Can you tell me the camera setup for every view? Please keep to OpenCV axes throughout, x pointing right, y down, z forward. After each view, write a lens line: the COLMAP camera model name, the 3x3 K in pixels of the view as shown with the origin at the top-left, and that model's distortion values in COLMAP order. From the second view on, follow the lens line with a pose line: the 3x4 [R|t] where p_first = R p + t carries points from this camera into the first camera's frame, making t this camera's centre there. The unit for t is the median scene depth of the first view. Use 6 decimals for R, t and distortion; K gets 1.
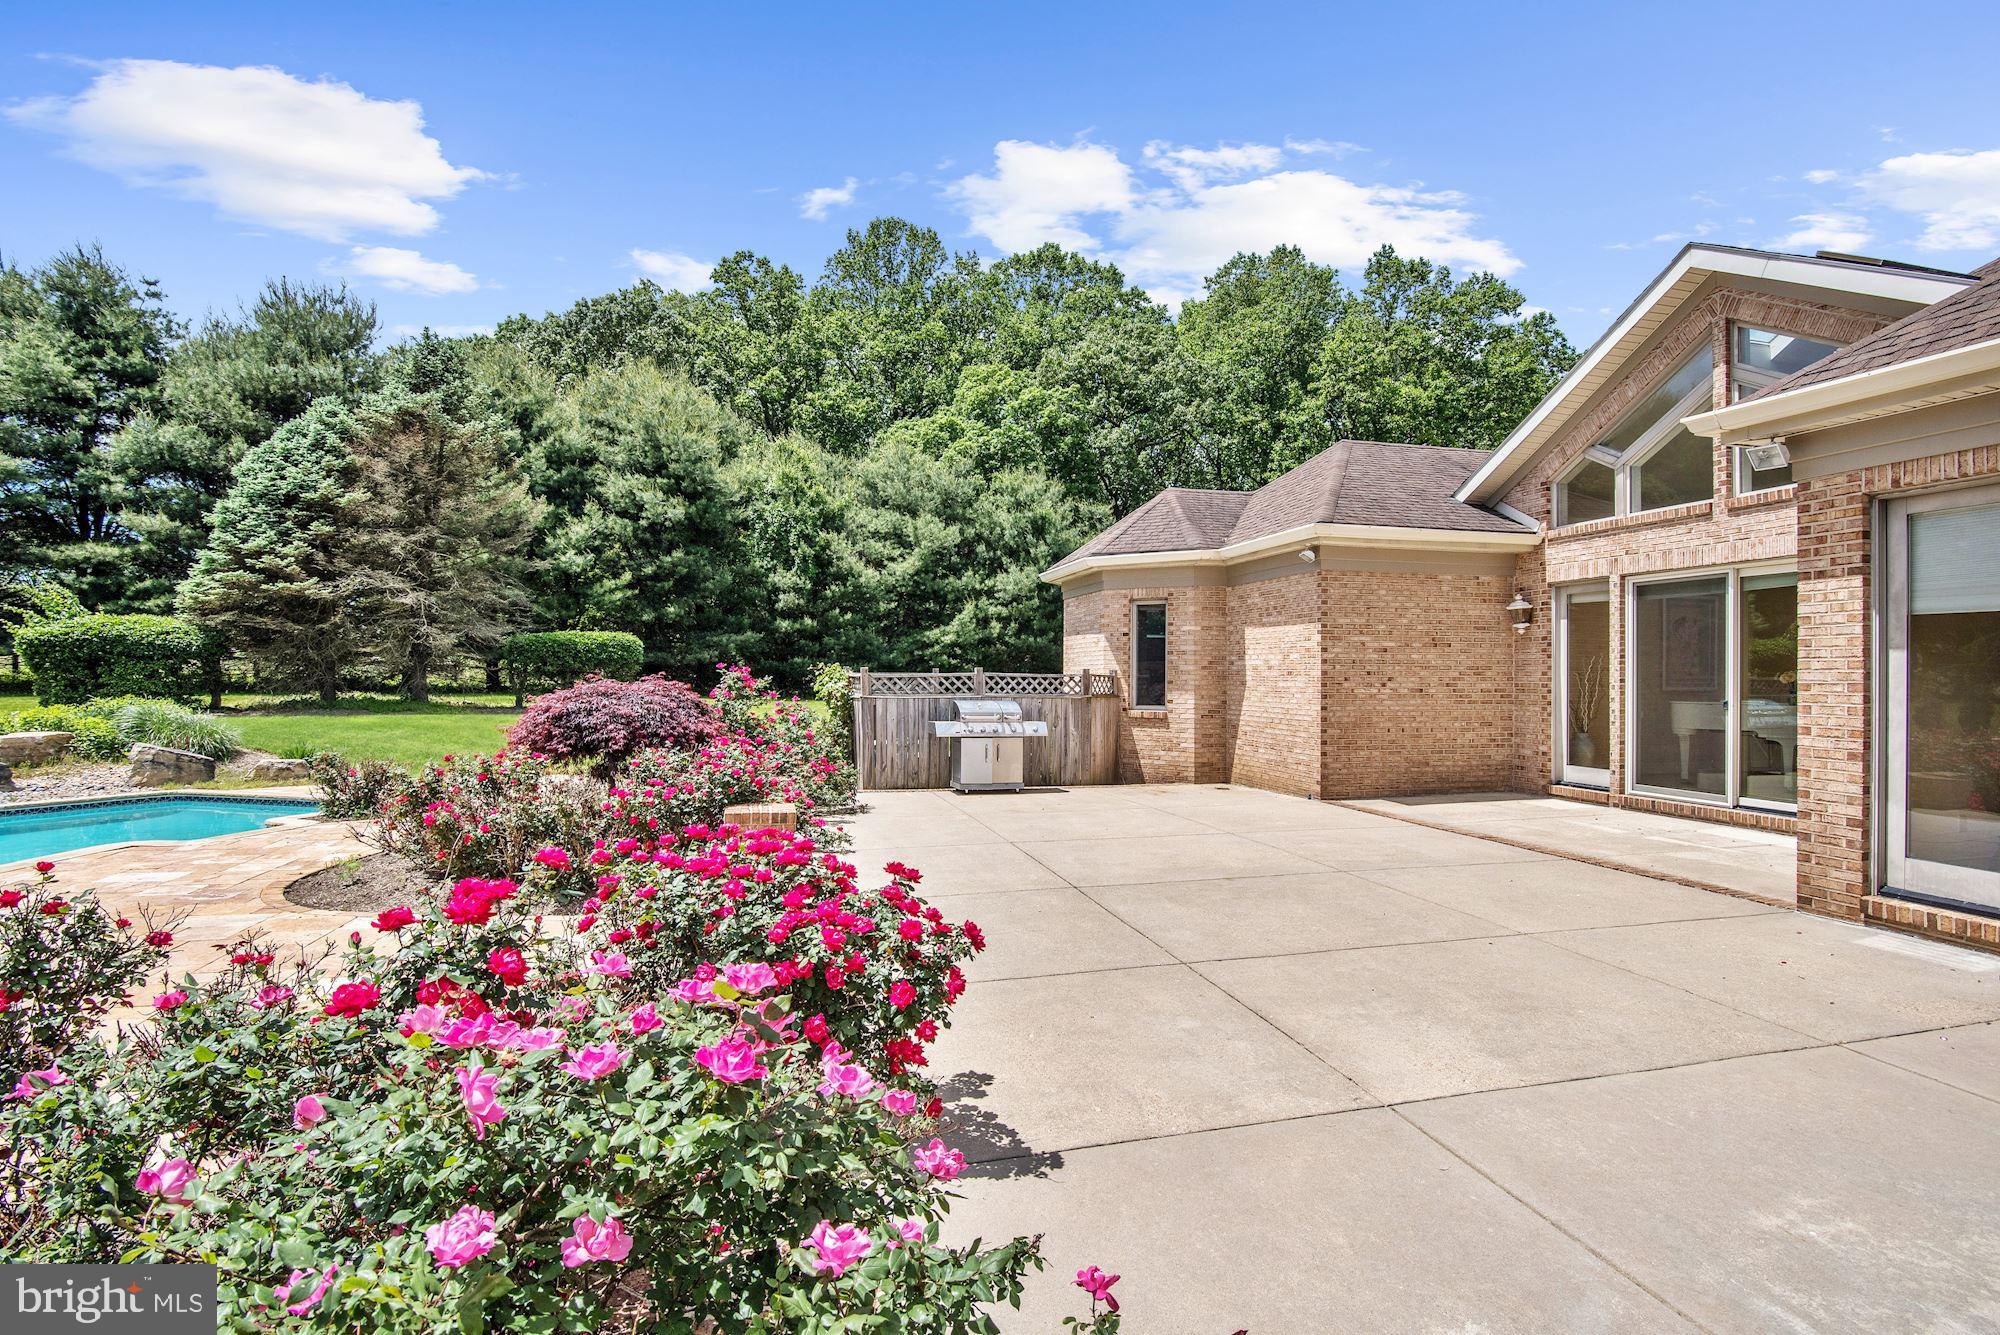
lens RADIAL K [[981.9, 0, 1003.6], [0, 981.9, 659.9], [0, 0, 1]] dist [-0.016900, -0.000156]
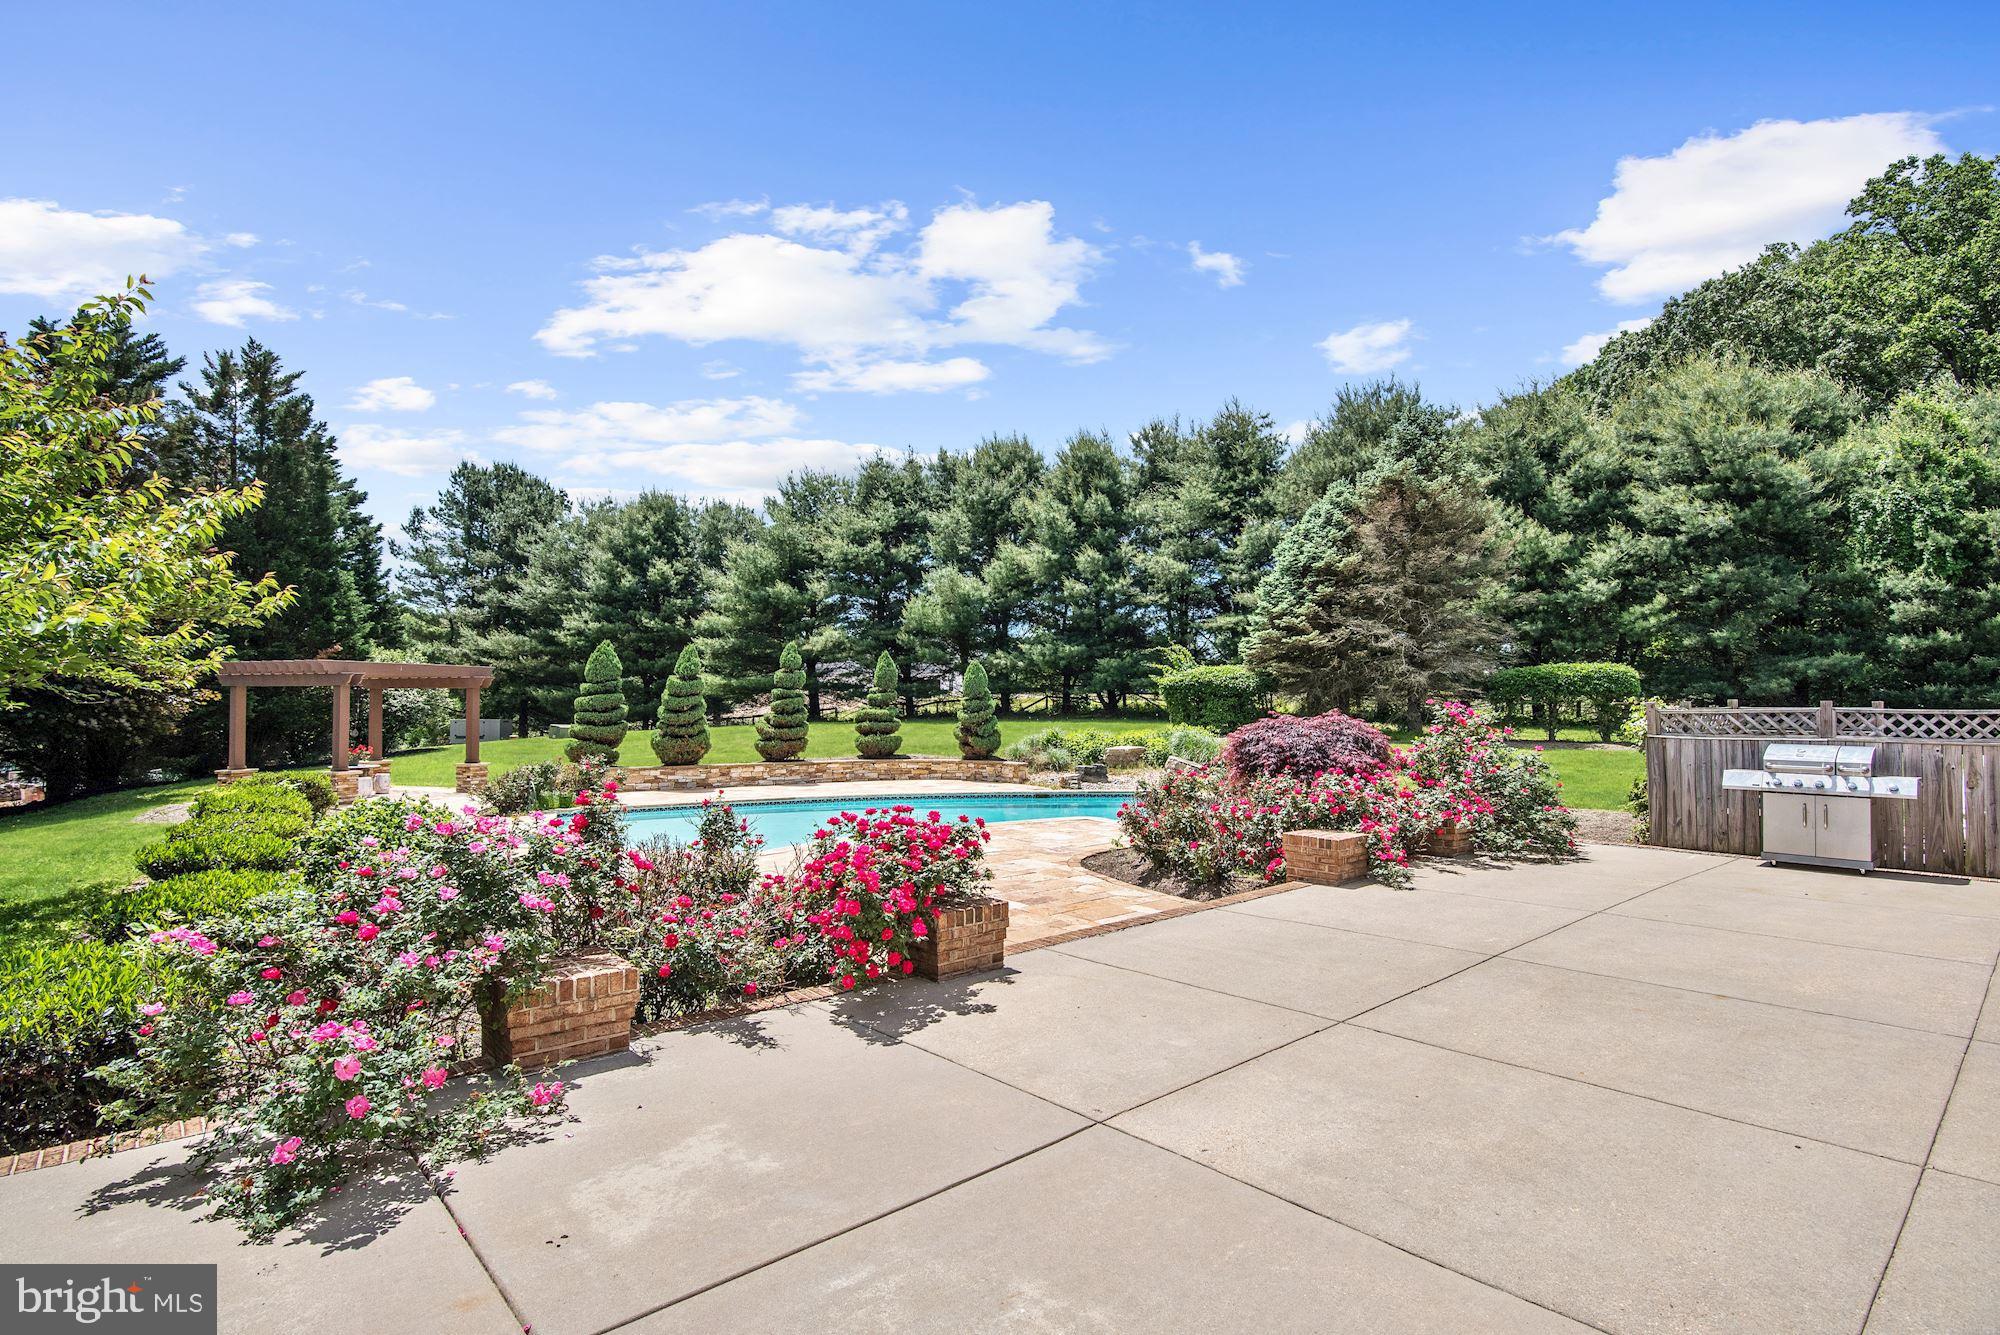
lens RADIAL K [[981.9, 0, 1003.6], [0, 981.9, 659.9], [0, 0, 1]] dist [-0.016900, -0.000156]
pose [[0.464163, -0.042627, -0.884724, 0.149602], [0.013192, 0.999063, -0.041215, -0.000436], [0.885652, 0.007459, 0.464290, 0.046934]]
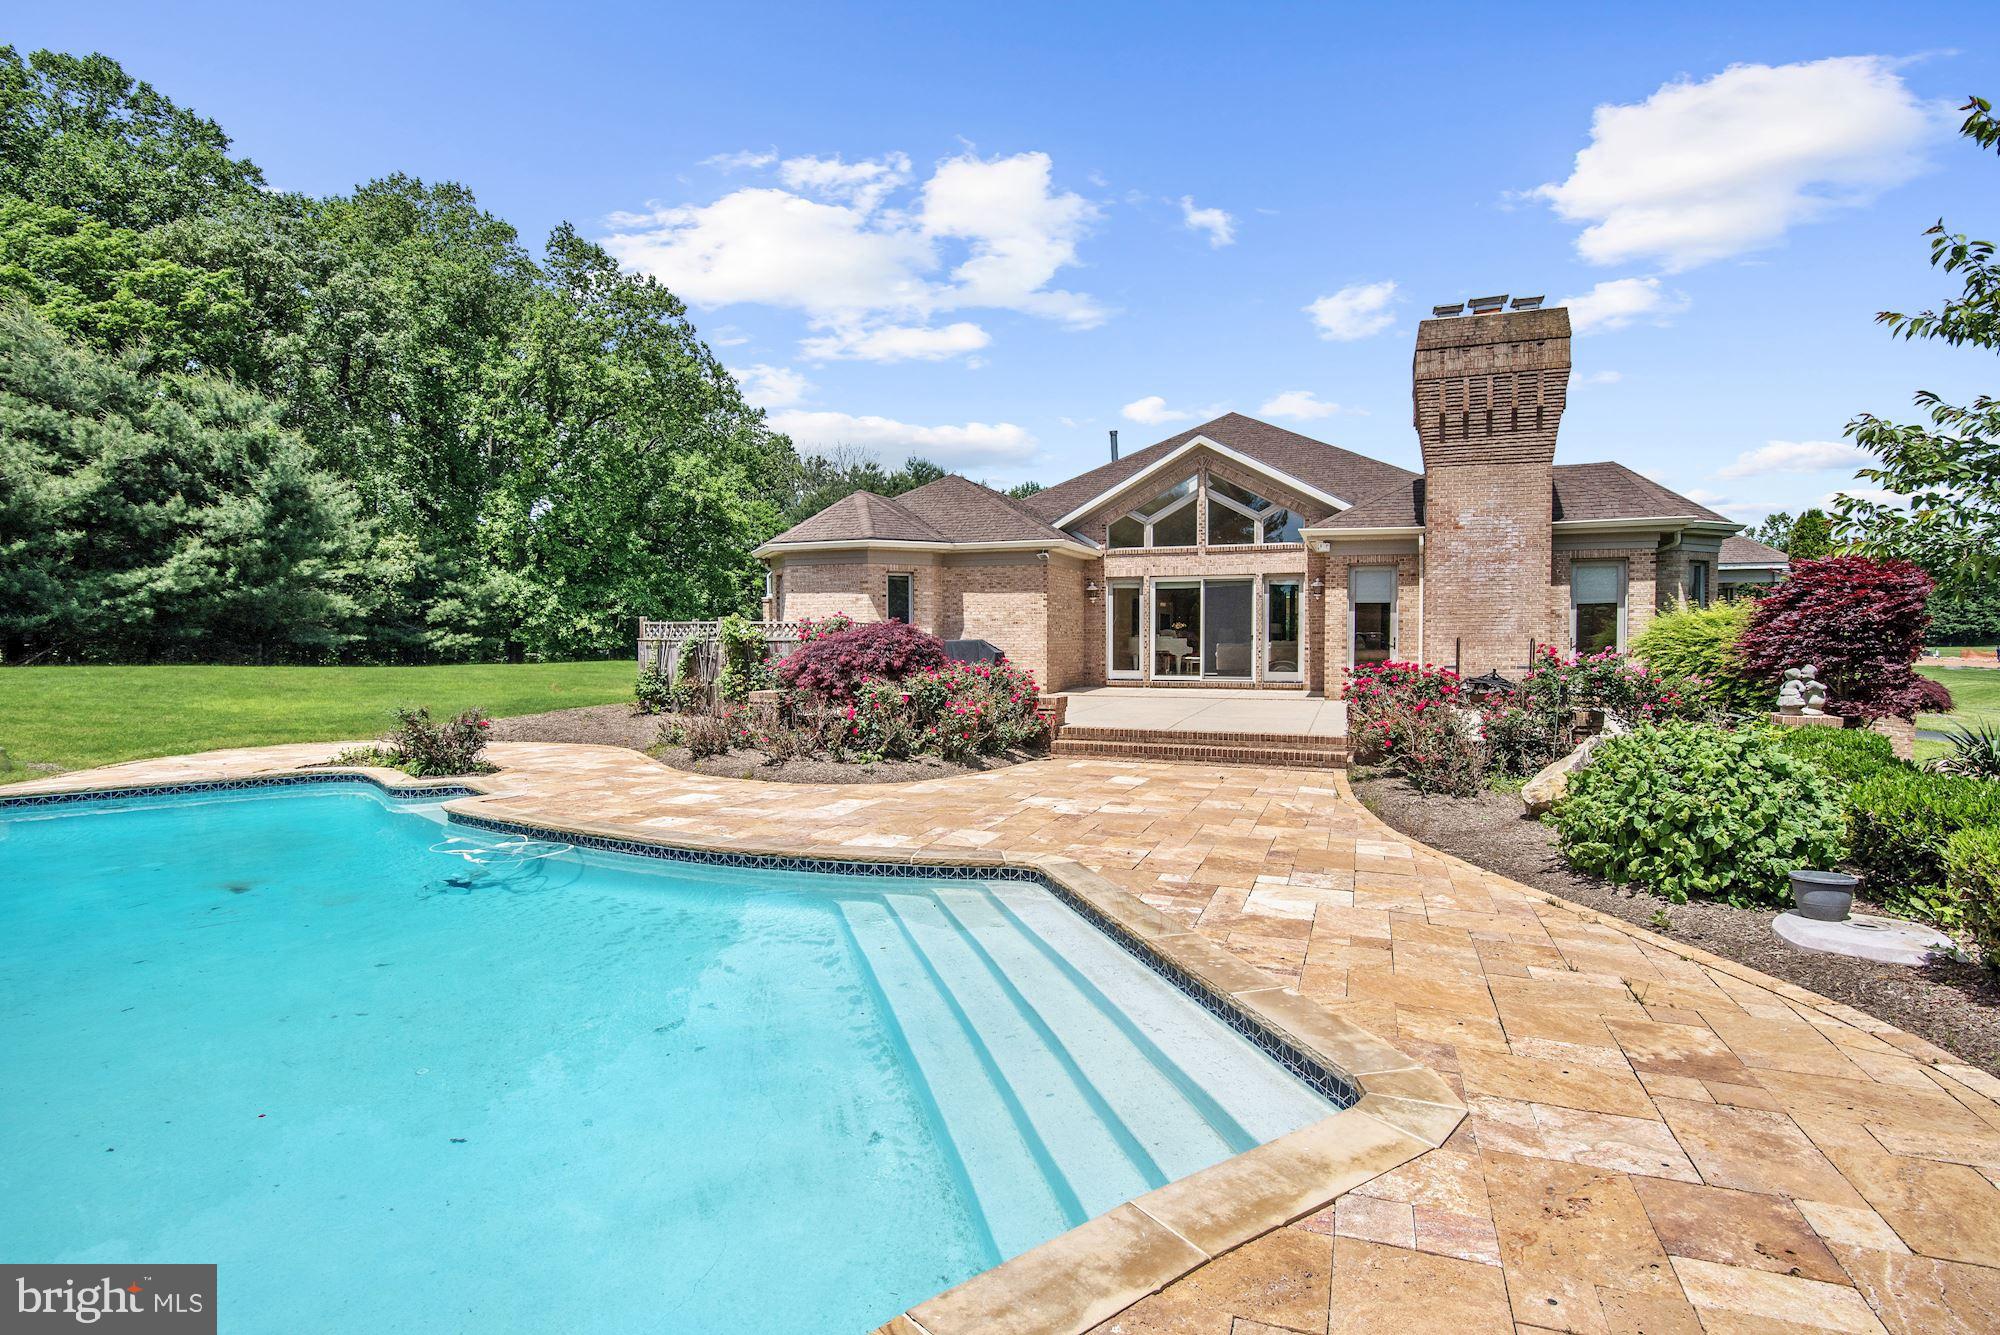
lens RADIAL K [[981.9, 0, 1003.6], [0, 981.9, 659.9], [0, 0, 1]] dist [-0.016900, -0.000156]
pose [[0.564346, -0.021731, 0.825252, -0.456566], [-0.009674, 0.999411, 0.032933, 0.009306], [-0.825482, -0.026569, 0.563803, 0.024450]]
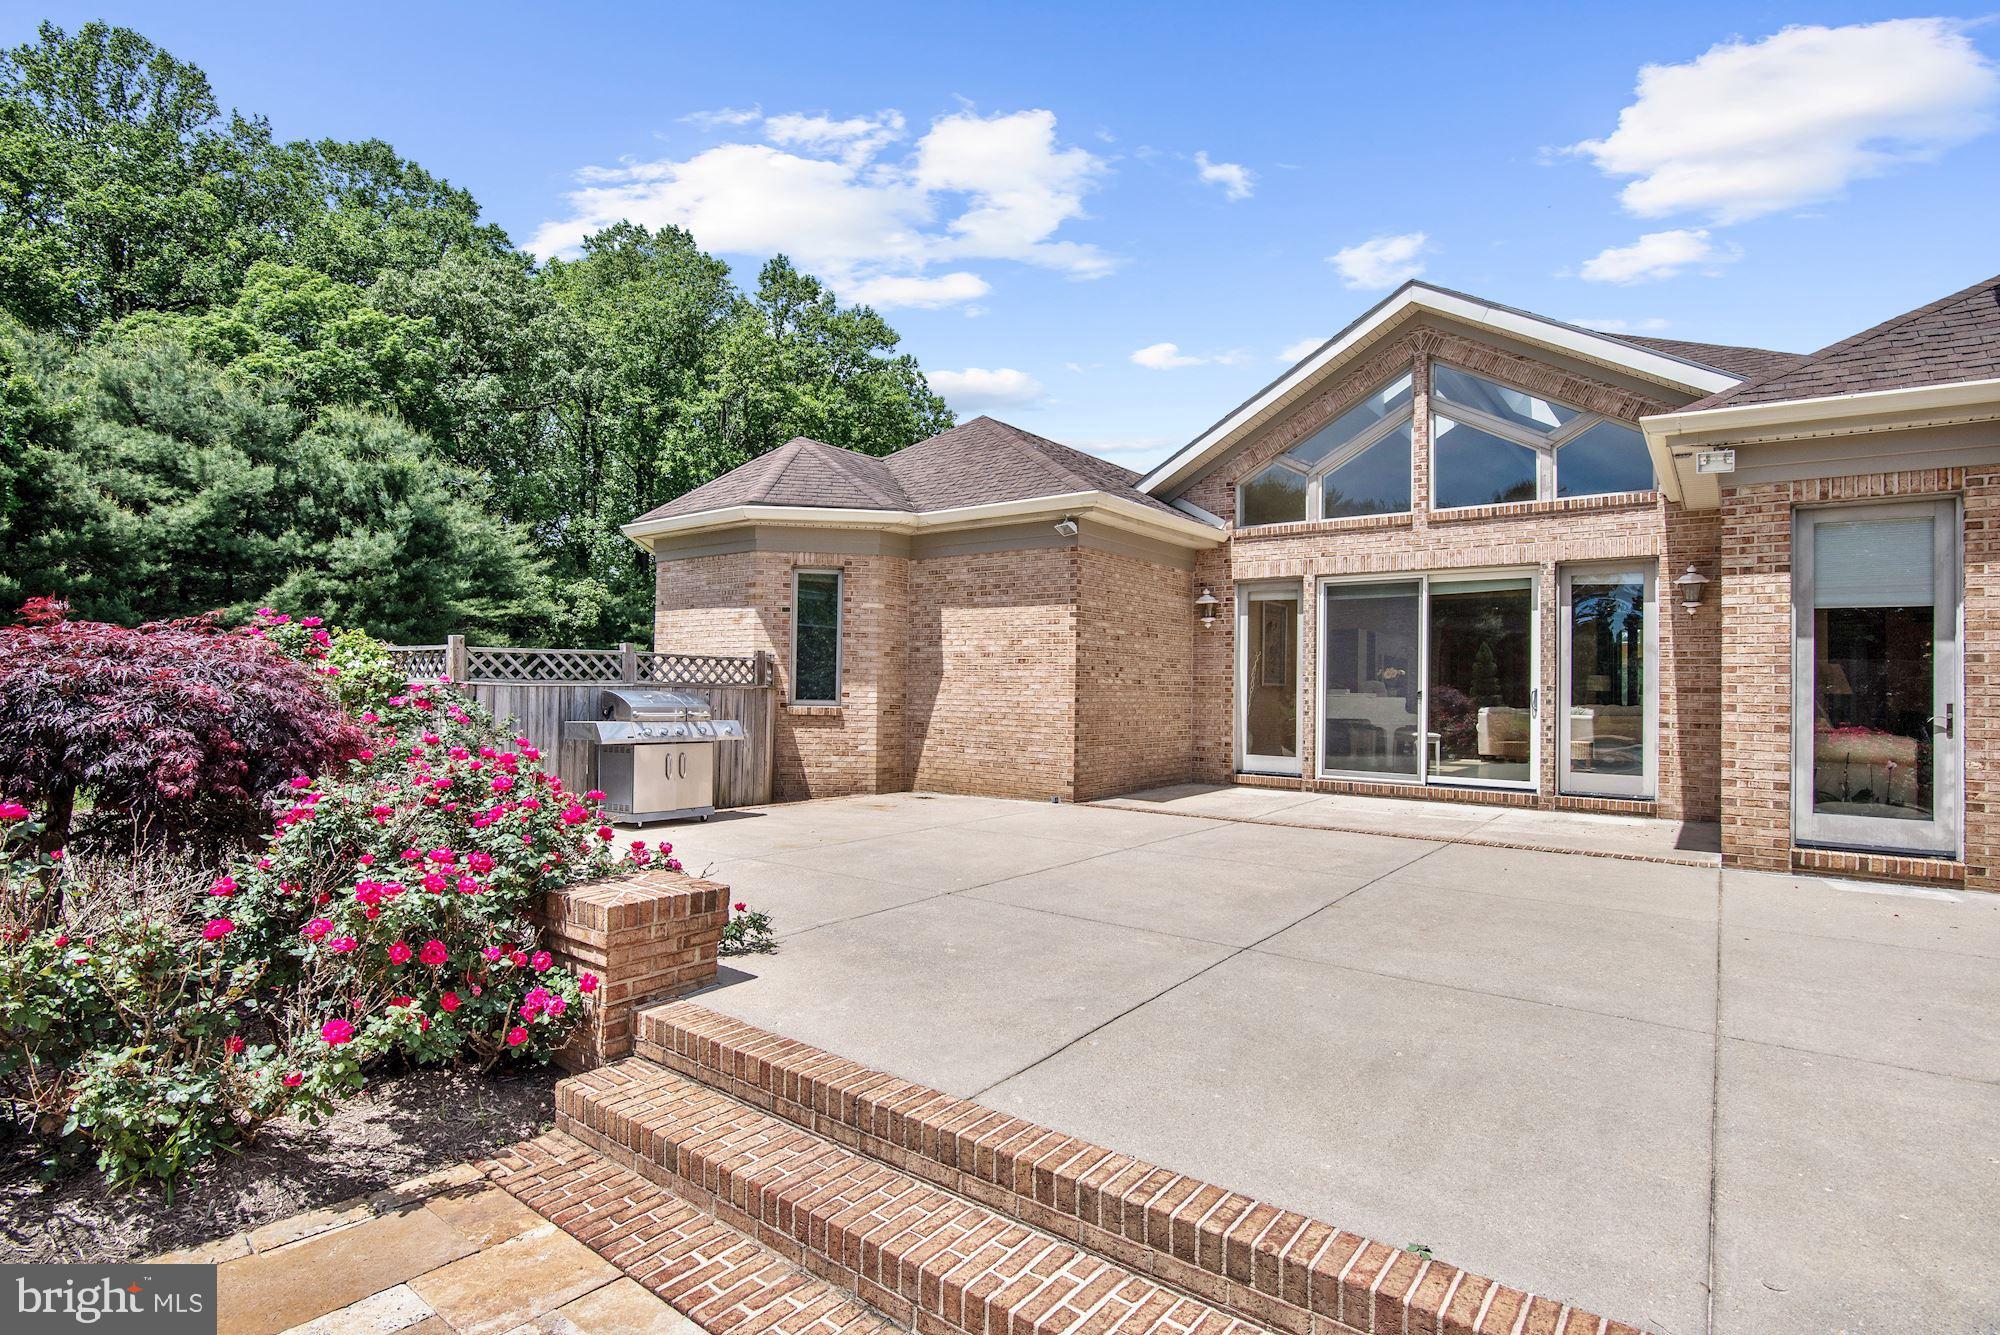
lens RADIAL K [[981.9, 0, 1003.6], [0, 981.9, 659.9], [0, 0, 1]] dist [-0.016900, -0.000156]
pose [[0.777967, 0.026068, 0.627765, -0.111240], [-0.021406, 0.999659, -0.014983, 0.010687], [-0.627941, -0.001782, 0.778259, 0.133027]]
